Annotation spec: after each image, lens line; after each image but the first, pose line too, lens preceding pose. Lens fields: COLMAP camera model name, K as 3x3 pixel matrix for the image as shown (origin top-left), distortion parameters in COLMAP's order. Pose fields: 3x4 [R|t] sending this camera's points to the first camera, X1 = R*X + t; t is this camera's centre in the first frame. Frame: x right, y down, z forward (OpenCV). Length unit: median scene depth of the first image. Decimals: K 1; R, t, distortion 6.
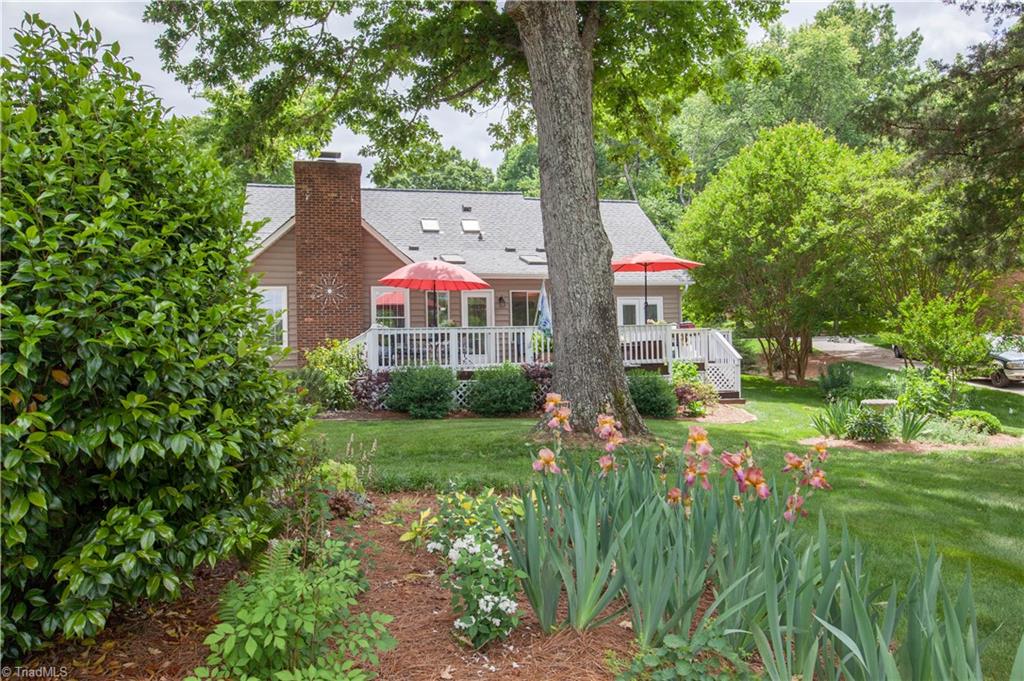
lens RADIAL K [[705.0, 0, 512.0], [0, 705.0, 335.8], [0, 0, 1]] dist [-0.060166, 0.050000]
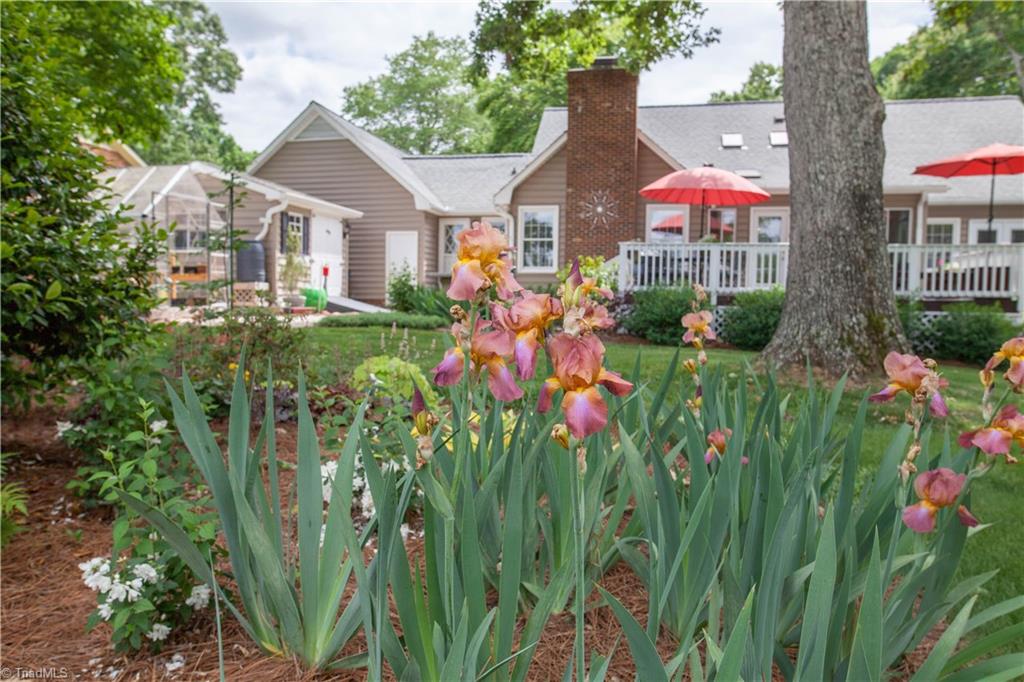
lens RADIAL K [[705.0, 0, 512.0], [0, 705.0, 336.3], [0, 0, 1]] dist [-0.060166, 0.050000]
pose [[0.890469, 0.062582, -0.450721, 0.083123], [-0.024579, 0.995667, 0.089686, 0.028390], [0.454380, -0.068784, 0.888148, 0.124430]]
